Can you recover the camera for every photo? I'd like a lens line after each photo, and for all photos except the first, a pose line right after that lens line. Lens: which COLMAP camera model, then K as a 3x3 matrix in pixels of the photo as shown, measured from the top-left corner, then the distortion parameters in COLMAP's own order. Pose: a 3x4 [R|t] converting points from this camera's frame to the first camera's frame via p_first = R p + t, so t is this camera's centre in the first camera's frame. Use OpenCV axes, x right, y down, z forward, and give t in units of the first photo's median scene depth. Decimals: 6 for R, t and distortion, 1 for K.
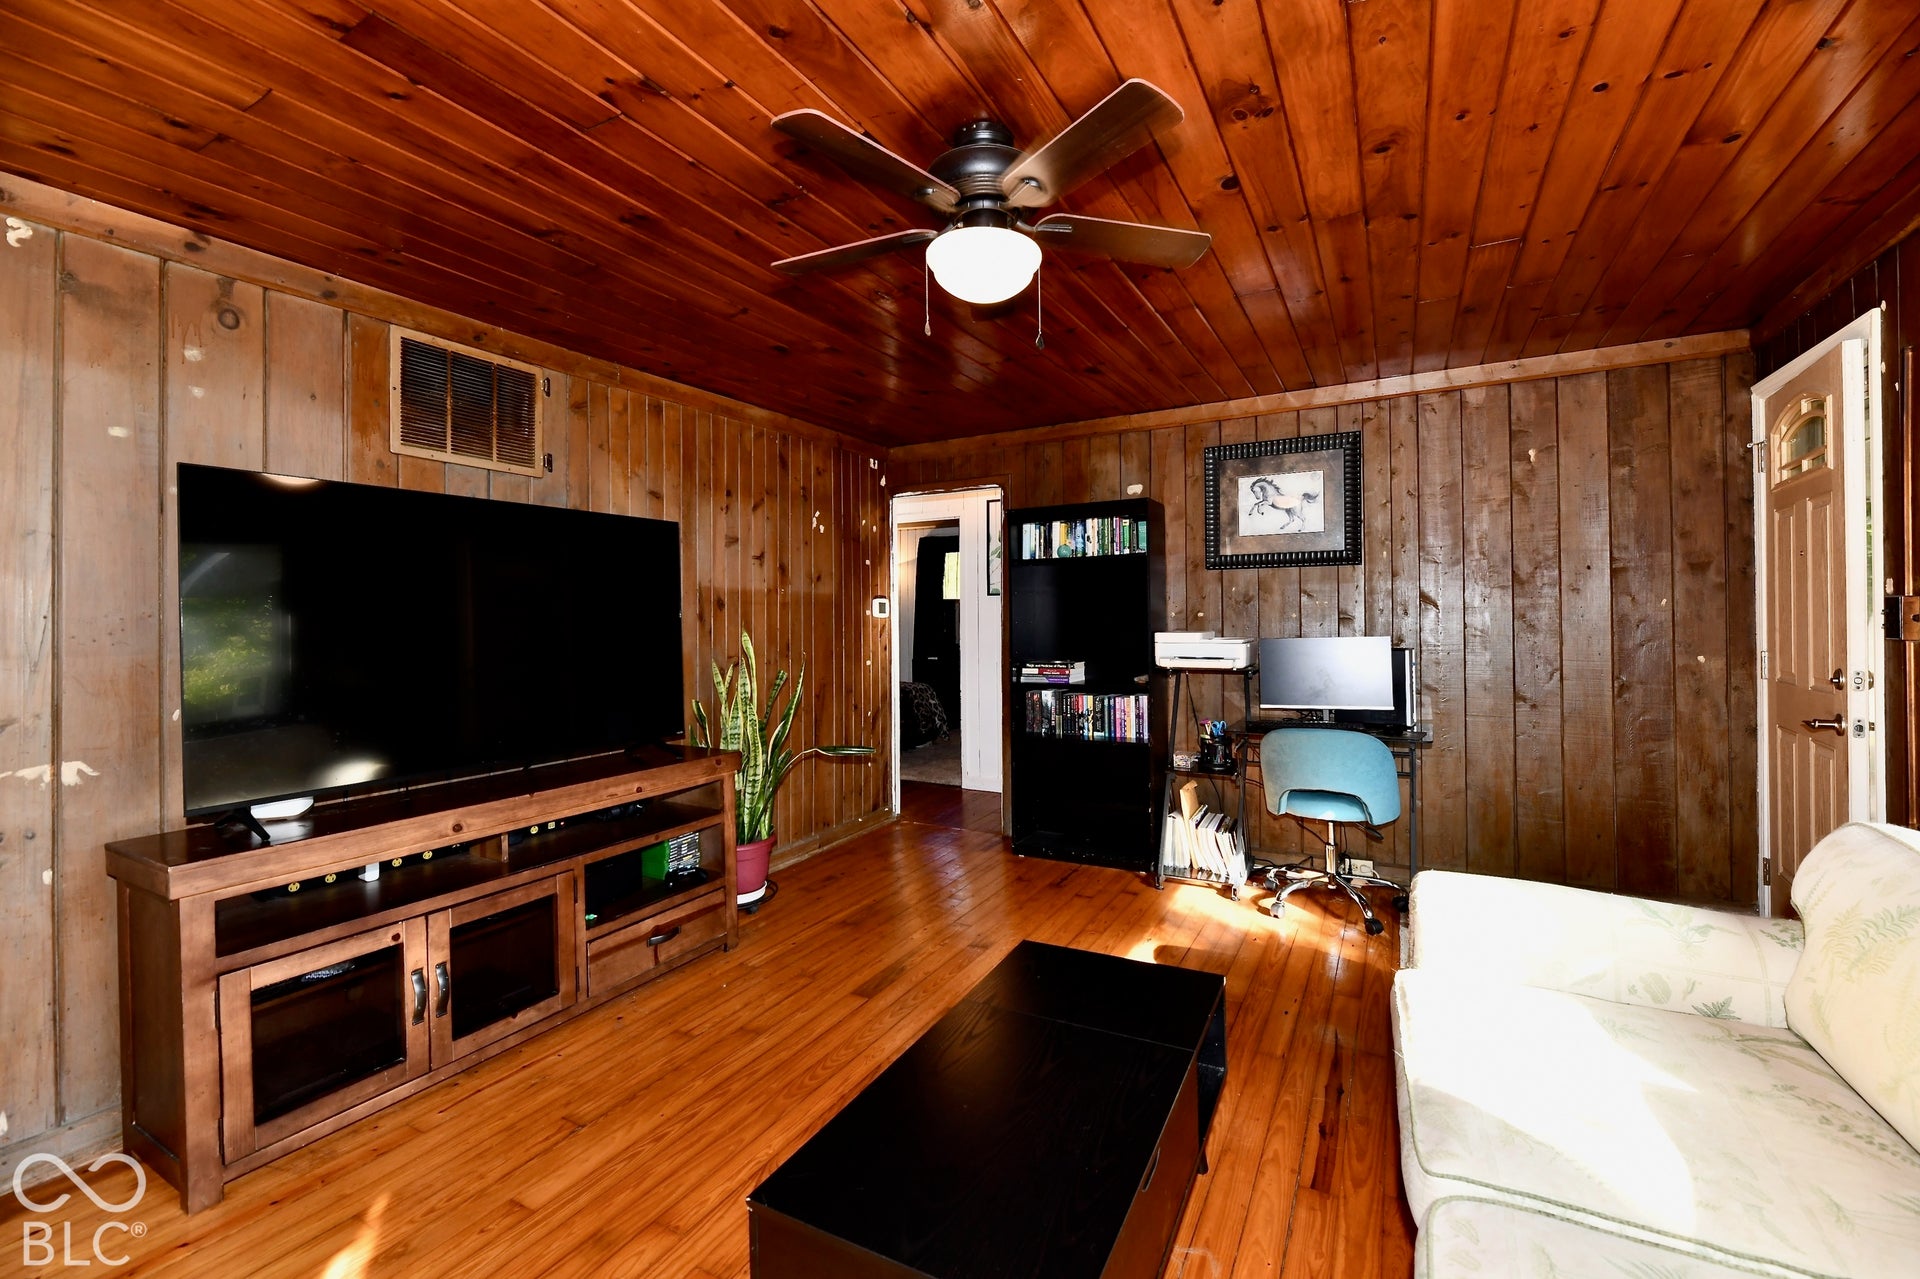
lens RADIAL K [[786.6, 0, 968.8], [0, 786.6, 618.3], [0, 0, 1]] dist [0.002080, -0.000151]
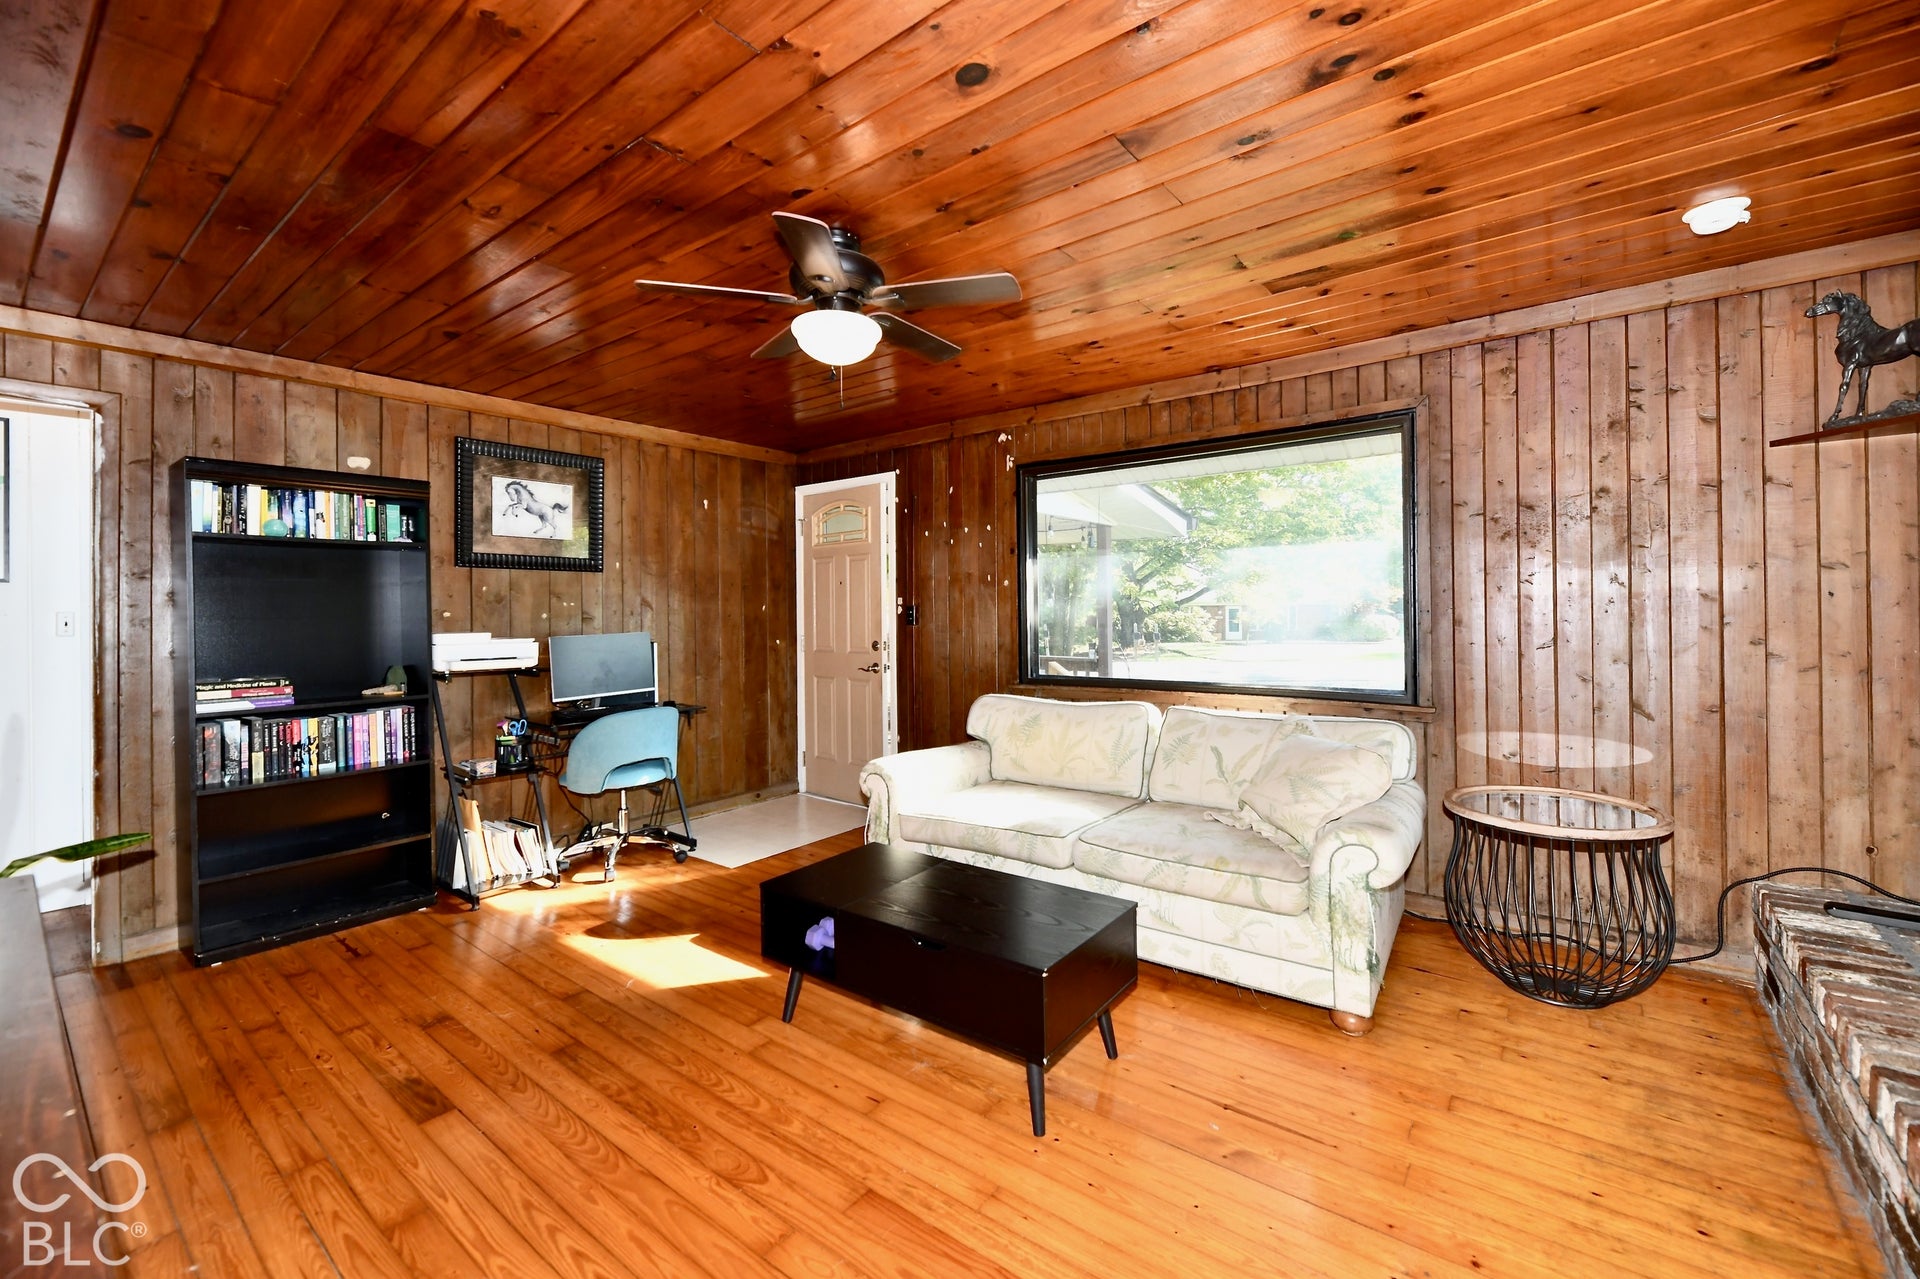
lens RADIAL K [[786.6, 0, 965.4], [0, 786.6, 620.6], [0, 0, 1]] dist [0.002080, -0.000151]
pose [[0.170755, 0.000888, 0.985313, -0.535422], [0.011798, 0.999926, -0.002945, 0.012660], [-0.985243, 0.012127, 0.170732, 0.253945]]
